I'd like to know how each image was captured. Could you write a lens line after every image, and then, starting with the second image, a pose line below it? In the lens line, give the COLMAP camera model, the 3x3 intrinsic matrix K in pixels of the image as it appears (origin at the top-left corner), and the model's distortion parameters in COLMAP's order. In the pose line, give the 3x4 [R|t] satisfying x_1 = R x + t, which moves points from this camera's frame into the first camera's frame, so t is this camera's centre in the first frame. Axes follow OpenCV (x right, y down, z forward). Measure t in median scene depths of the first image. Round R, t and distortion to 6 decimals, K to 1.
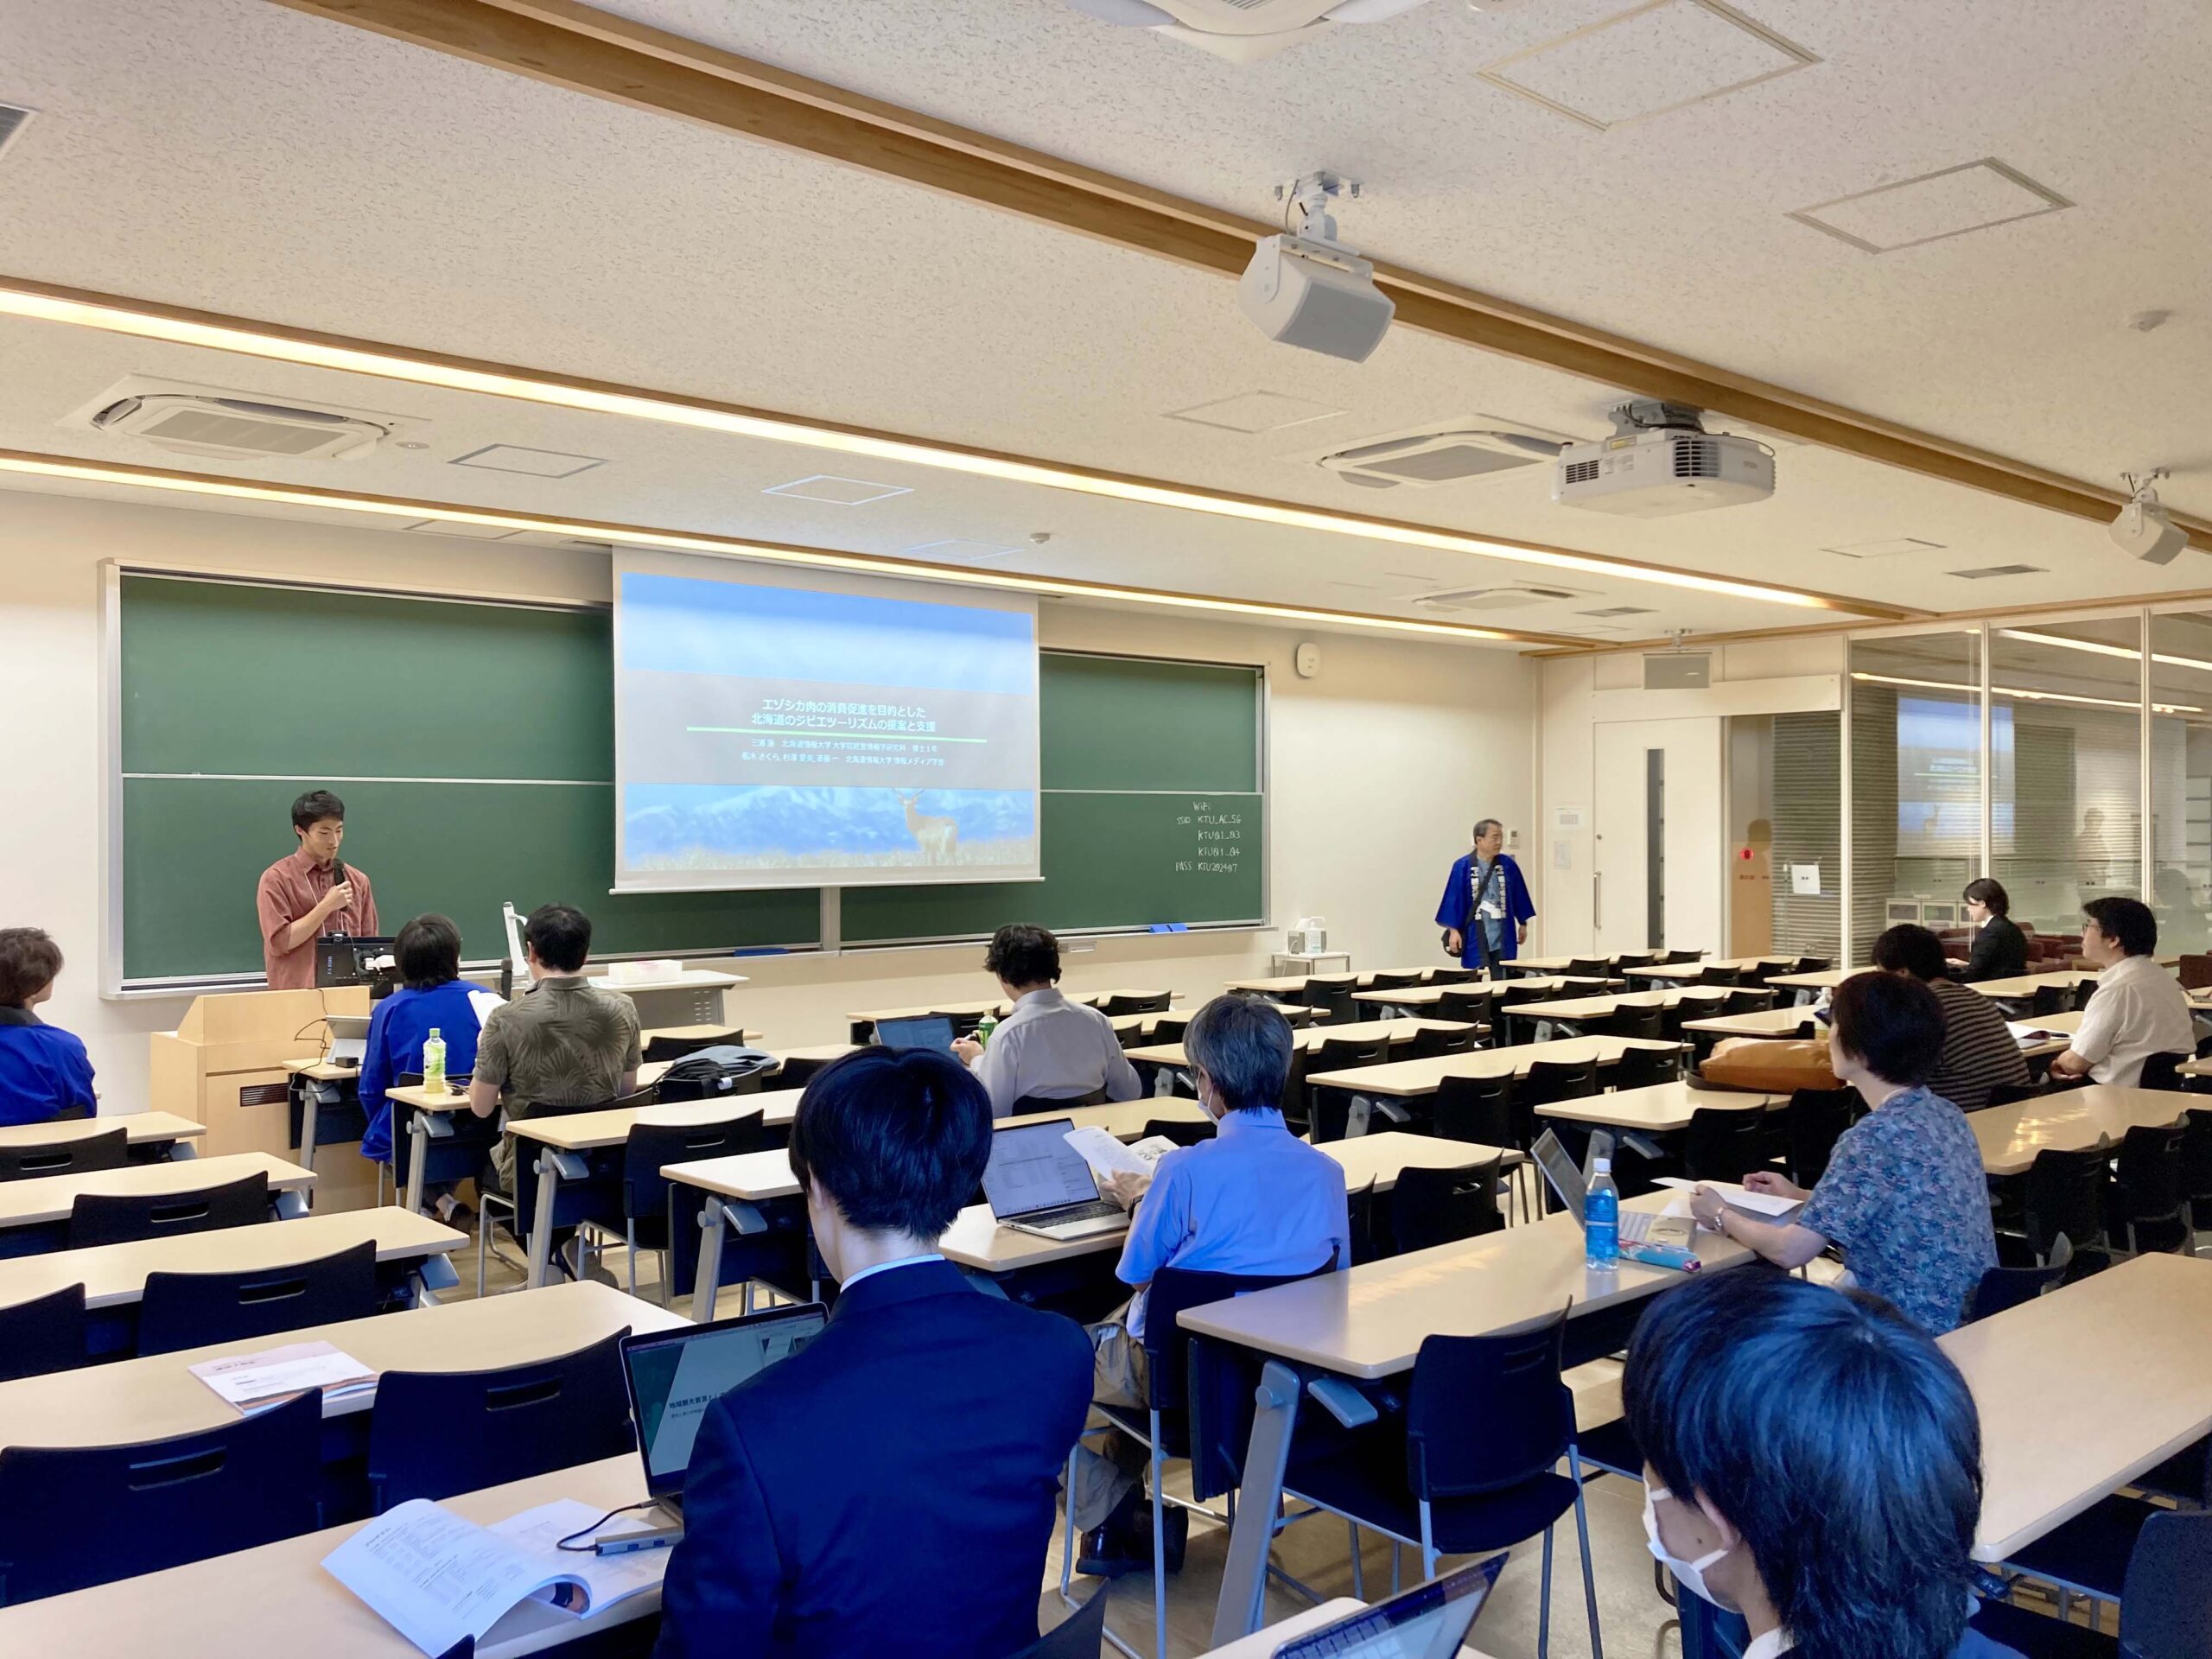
lens RADIAL K [[1846.5, 0, 1098.6], [0, 1846.5, 833.2], [0, 0, 1]] dist [0.035778, -0.014667]
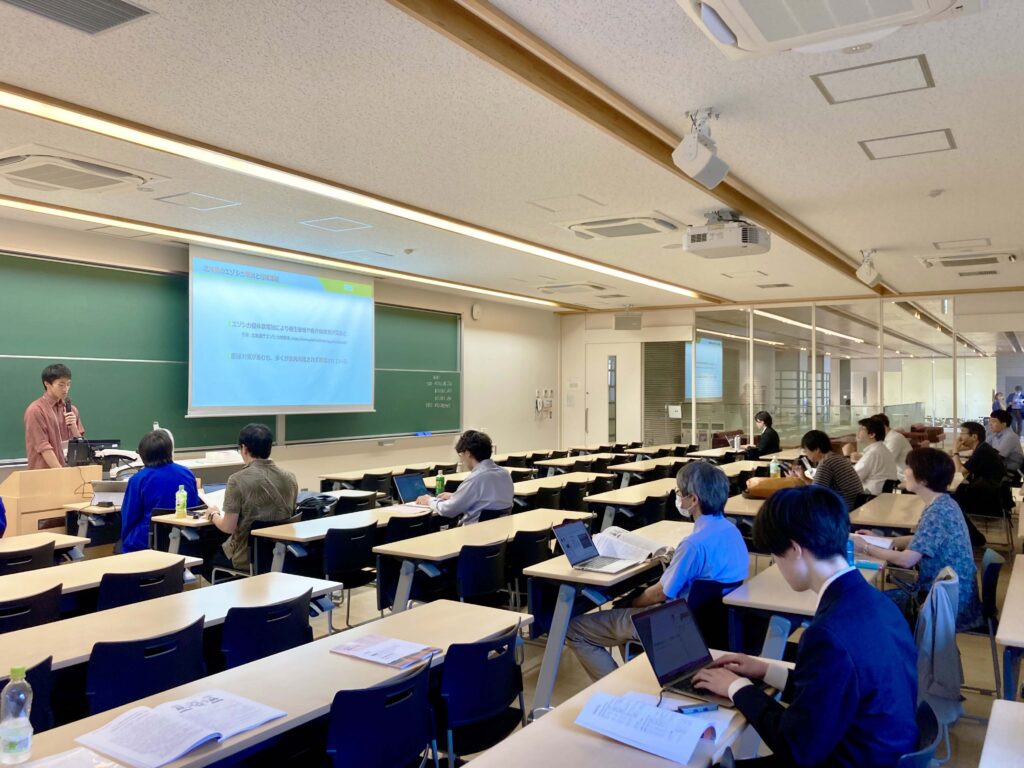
lens RADIAL K [[854.8, 0, 488.0], [0, 854.8, 368.0], [0, 0, 1]] dist [0.035778, -0.014667]
pose [[0.960890, 0.015711, 0.276485, -0.205916], [-0.008308, 0.999575, -0.027925, 0.002385], [-0.276807, 0.024536, 0.960612, 0.019752]]
